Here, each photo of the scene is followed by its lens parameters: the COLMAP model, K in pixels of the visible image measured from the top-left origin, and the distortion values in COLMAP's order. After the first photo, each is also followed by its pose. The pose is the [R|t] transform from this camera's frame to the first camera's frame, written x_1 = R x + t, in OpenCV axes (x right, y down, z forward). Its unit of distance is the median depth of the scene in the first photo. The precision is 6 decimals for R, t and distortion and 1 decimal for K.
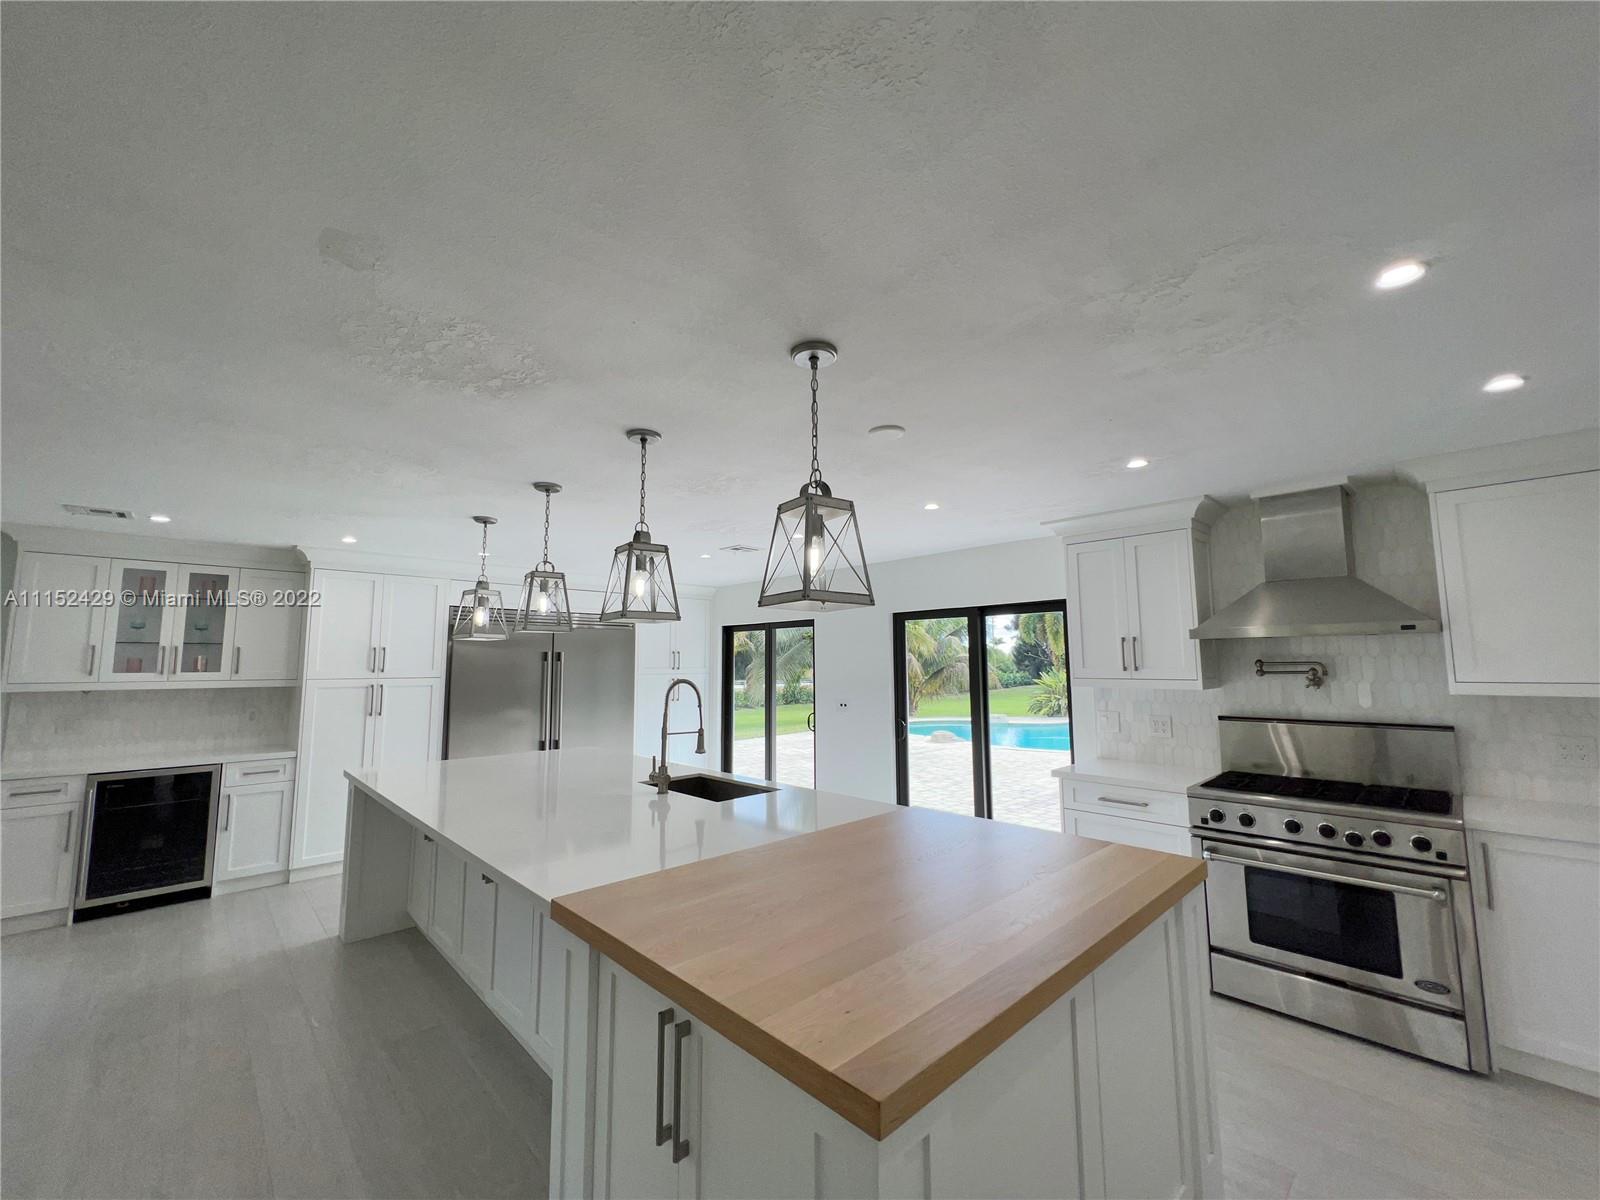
lens RADIAL K [[642.0, 0, 797.3], [0, 642.0, 596.2], [0, 0, 1]] dist [-0.000425, -0.000387]
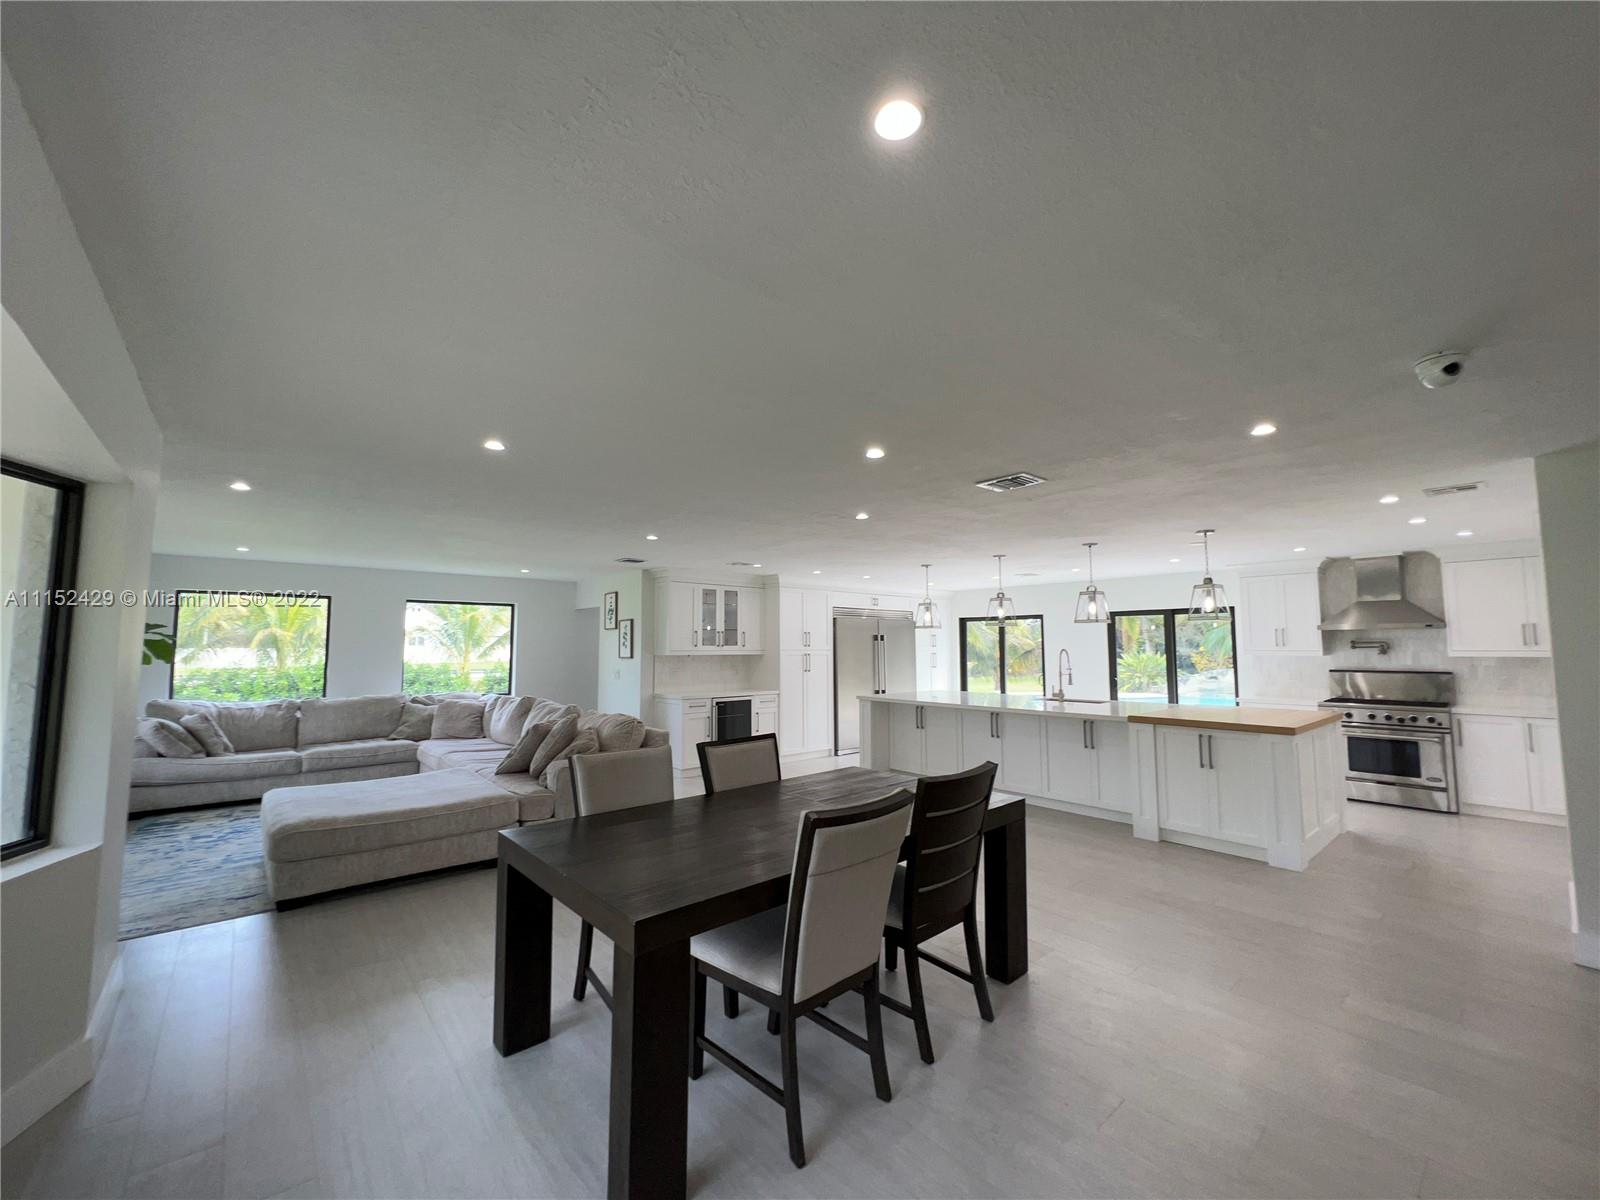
lens RADIAL K [[642.0, 0, 797.3], [0, 642.0, 596.2], [0, 0, 1]] dist [-0.000425, -0.000387]
pose [[0.998679, 0.000167, -0.051375, -0.854009], [0.001238, 0.999626, 0.027316, -0.089703], [0.051360, -0.027344, 0.998306, -1.014405]]
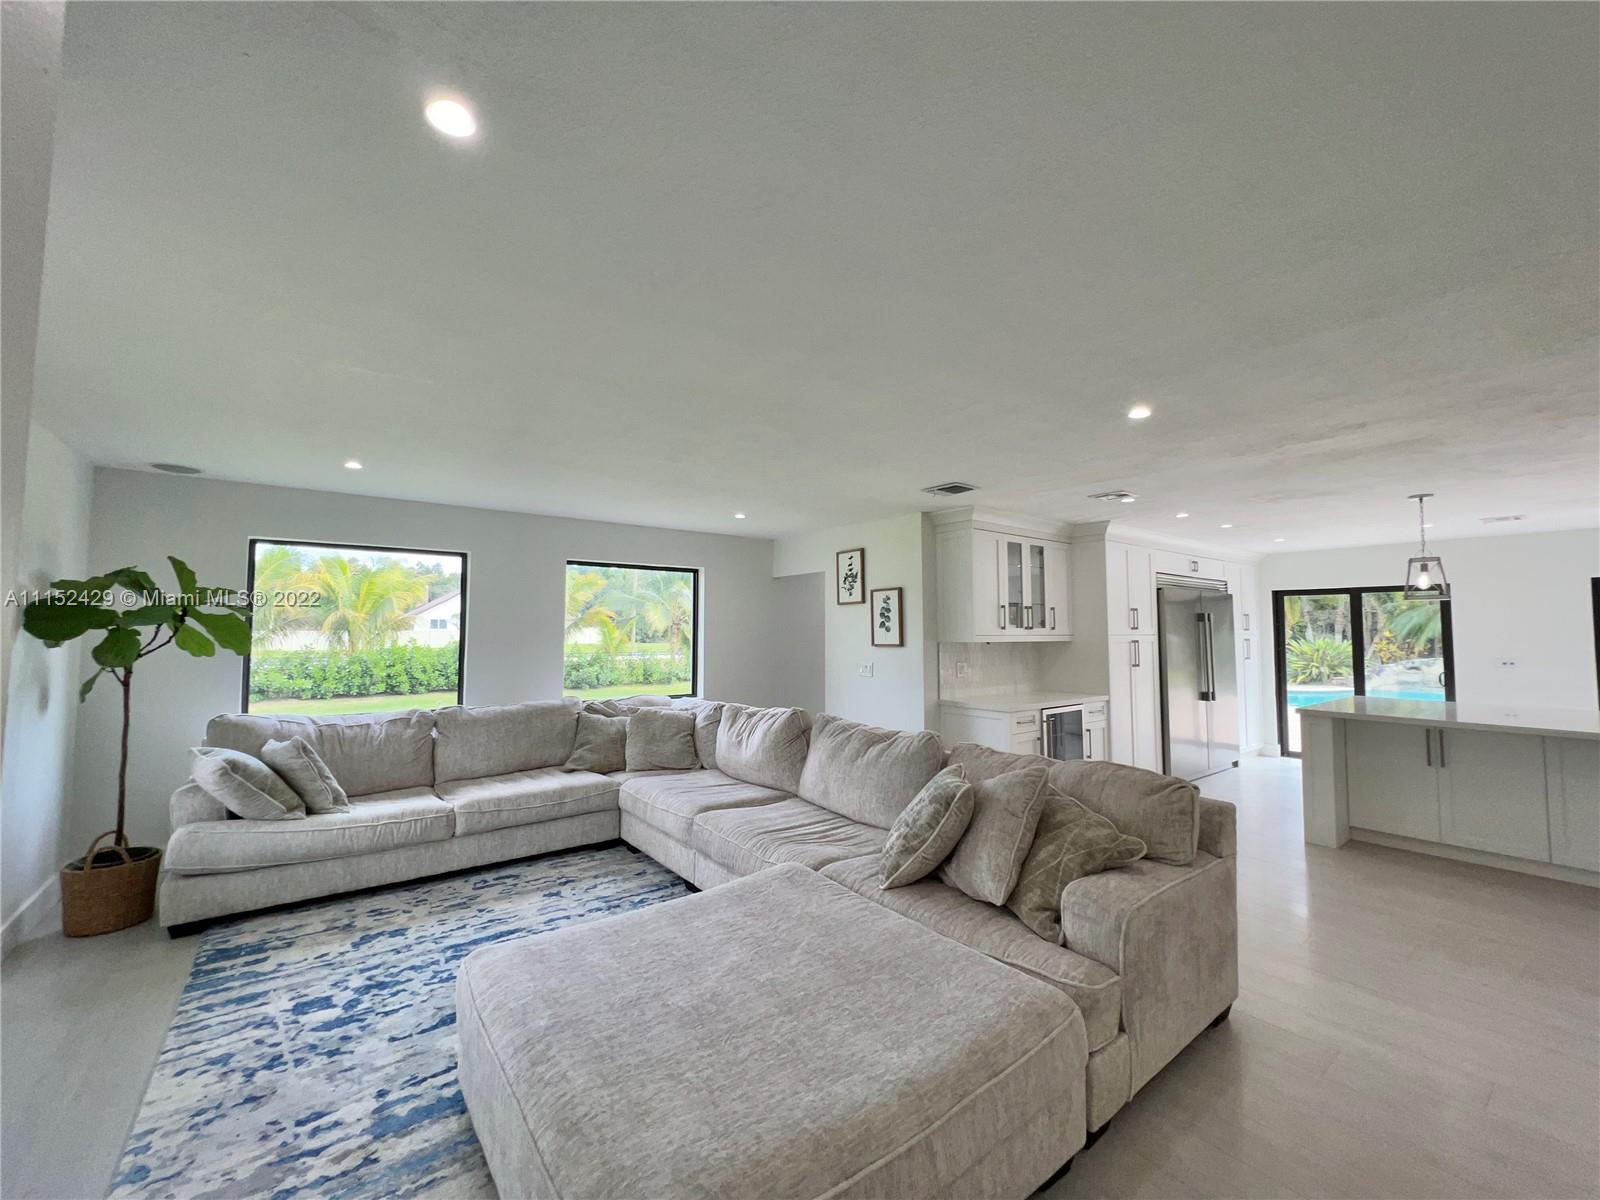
lens RADIAL K [[642.0, 0, 797.3], [0, 642.0, 596.2], [0, 0, 1]] dist [-0.000425, -0.000387]
pose [[0.994059, 0.000368, -0.108839, -1.631659], [0.005302, 0.998643, 0.051802, -0.006908], [0.108711, -0.052071, 0.992709, -0.304290]]
